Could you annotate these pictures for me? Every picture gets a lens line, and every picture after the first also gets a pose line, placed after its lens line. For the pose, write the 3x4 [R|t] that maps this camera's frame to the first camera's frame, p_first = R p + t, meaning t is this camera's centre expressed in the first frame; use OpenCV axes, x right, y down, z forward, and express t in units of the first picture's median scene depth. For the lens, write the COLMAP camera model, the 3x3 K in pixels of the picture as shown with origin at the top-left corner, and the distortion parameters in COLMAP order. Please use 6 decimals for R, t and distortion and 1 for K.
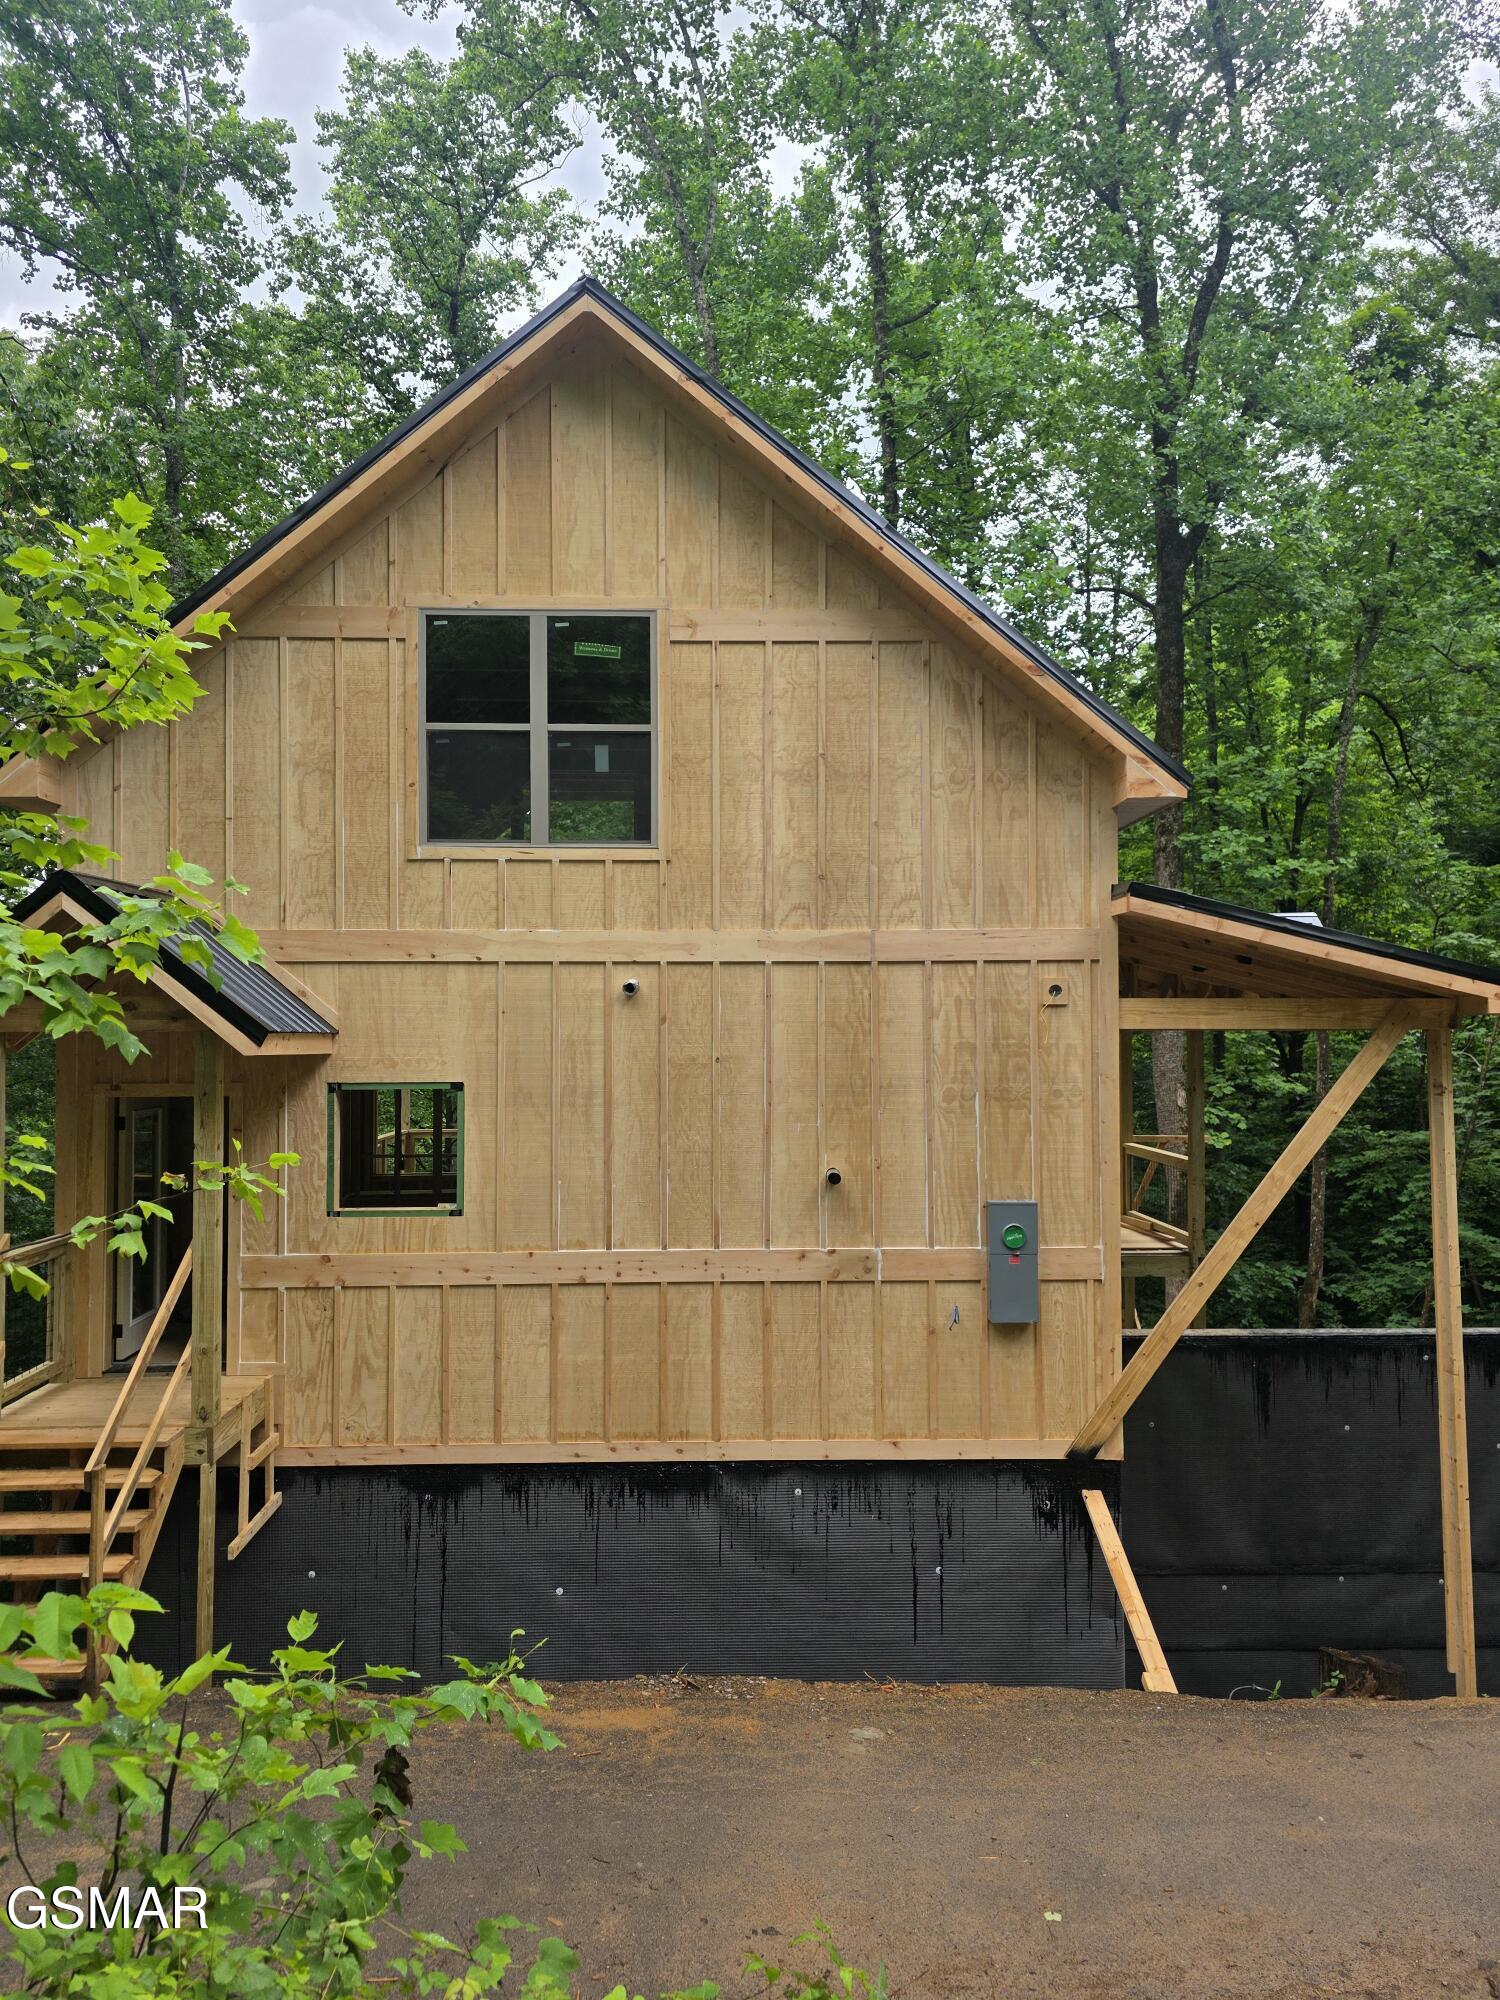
lens RADIAL K [[1335.8, 0, 747.5], [0, 1335.8, 1006.1], [0, 0, 1]] dist [0.027936, -0.011345]
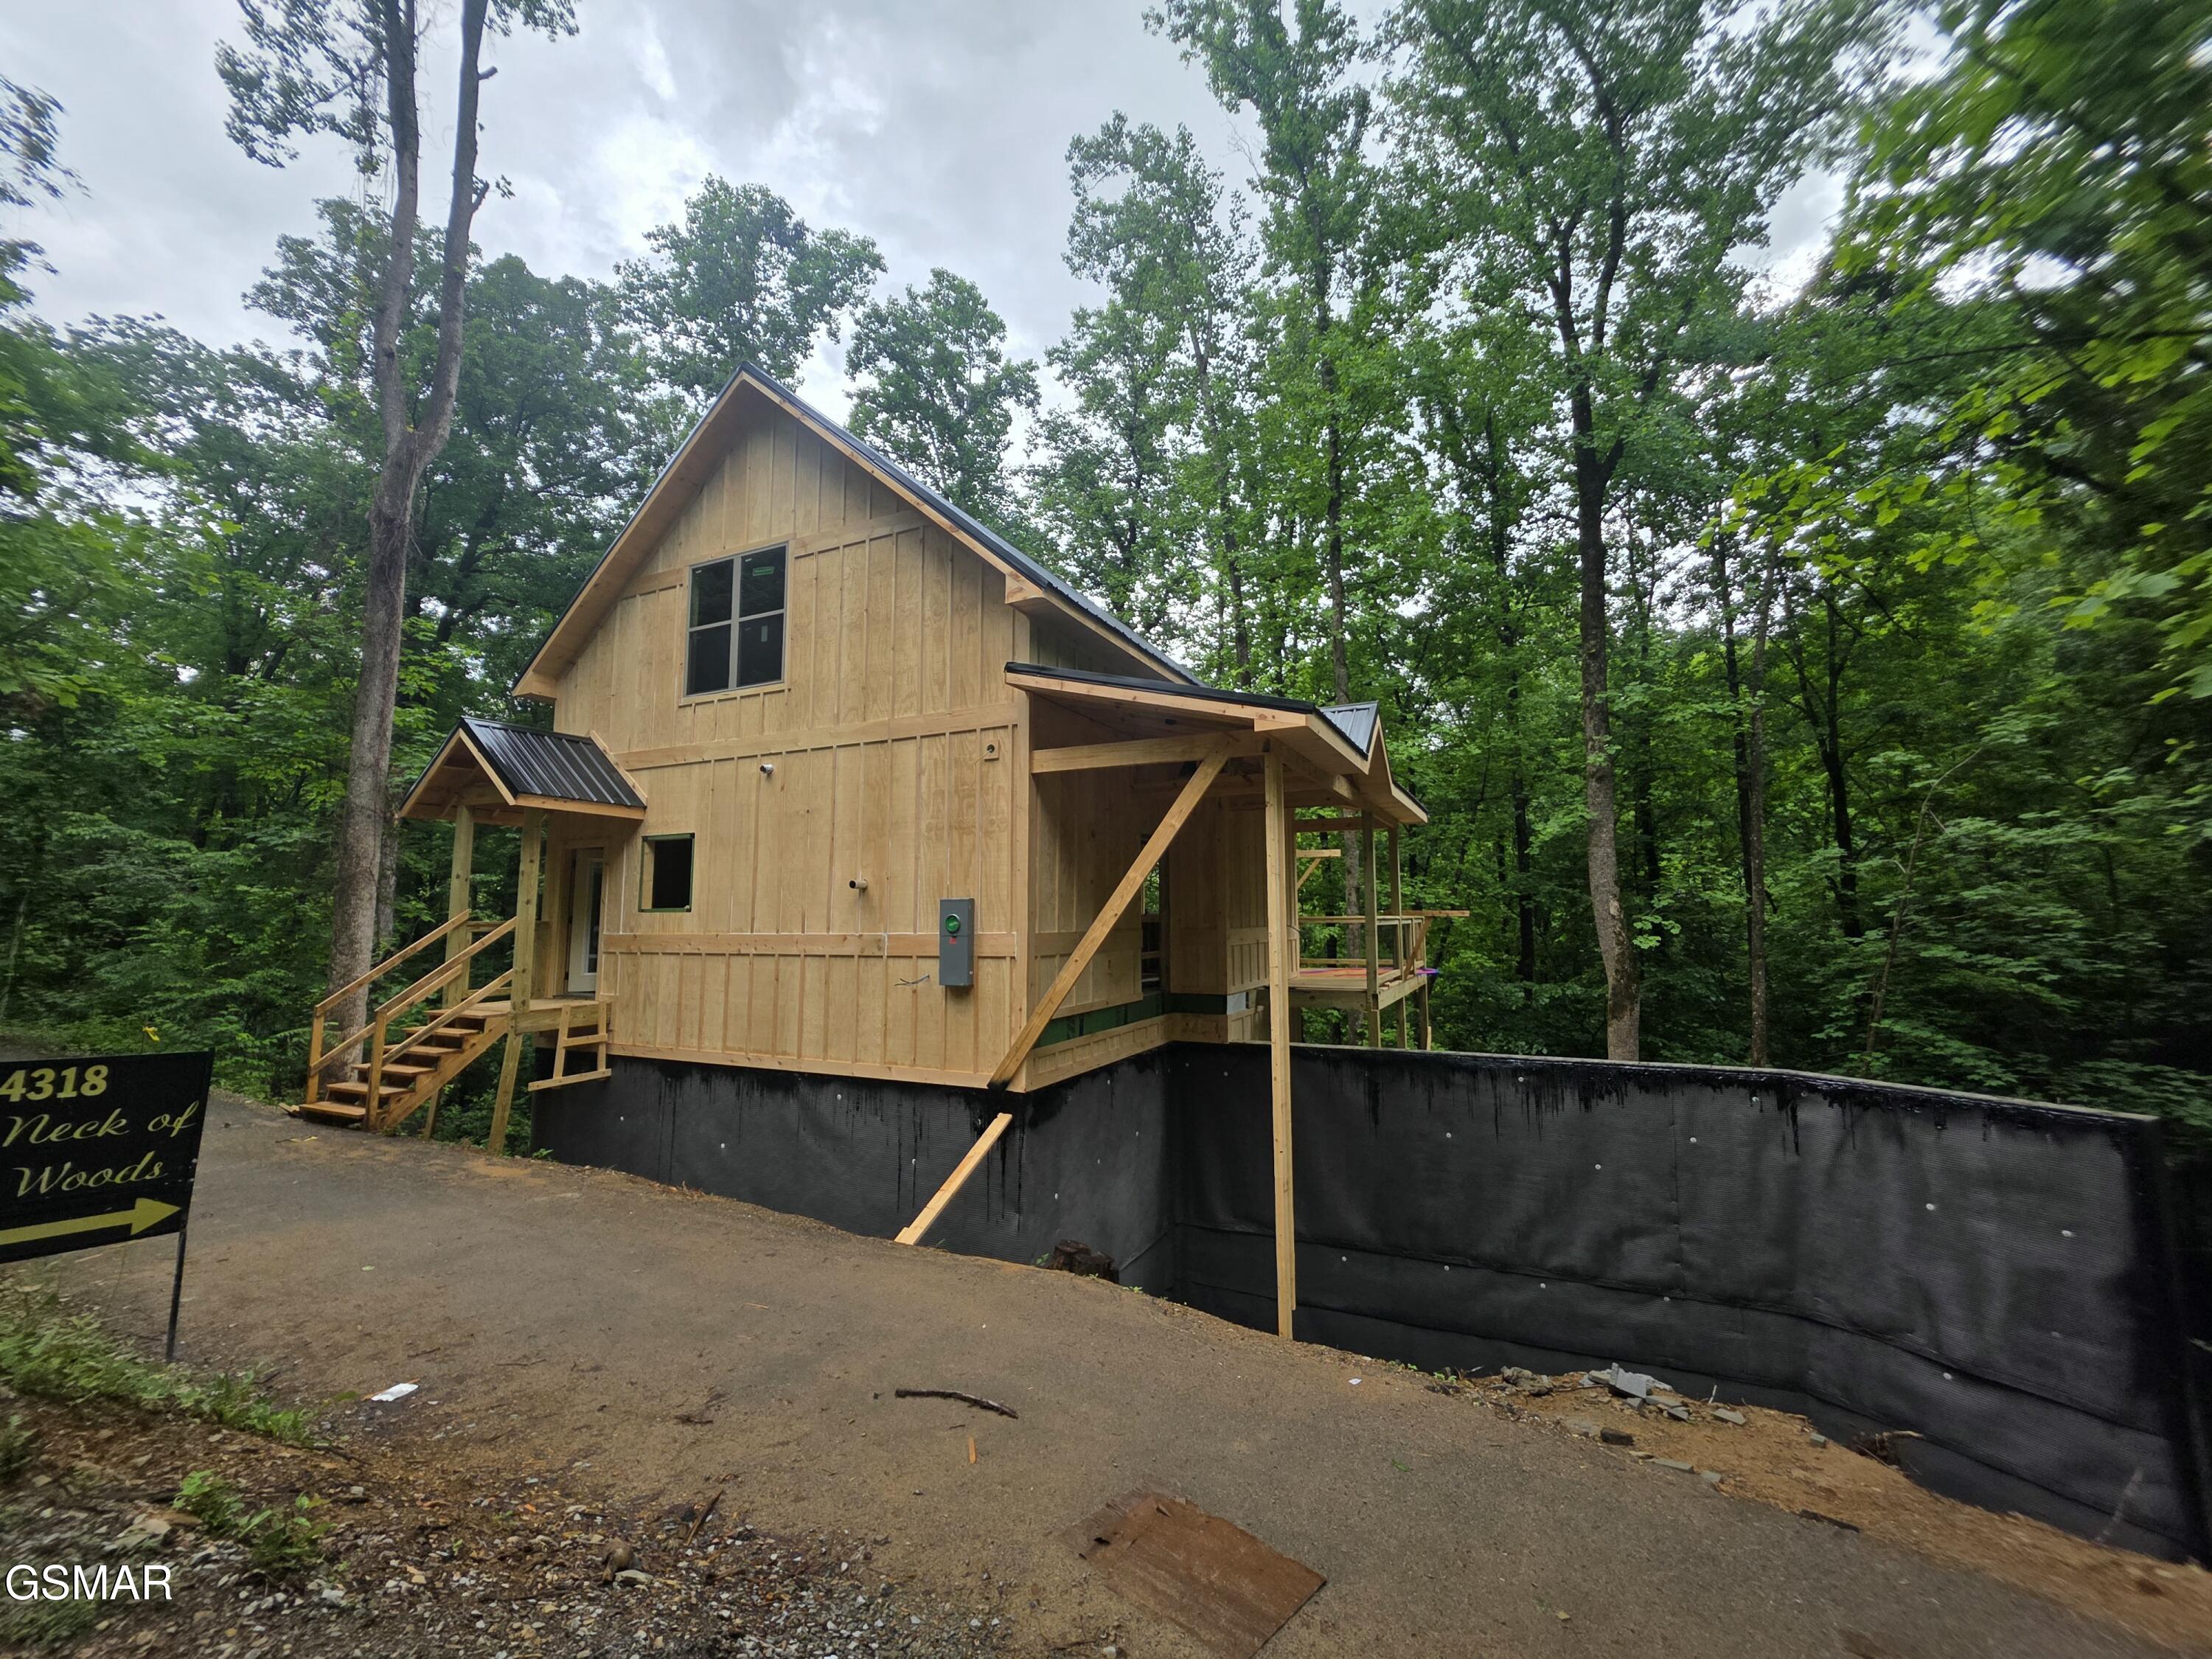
lens RADIAL K [[873.2, 0, 1110.1], [0, 873.2, 822.3], [0, 0, 1]] dist [-0.002598, 0.000340]
pose [[0.897591, -0.049399, -0.438053, 0.738235], [0.013845, 0.996370, -0.083990, 0.143265], [0.440612, 0.069324, 0.895017, 0.242766]]
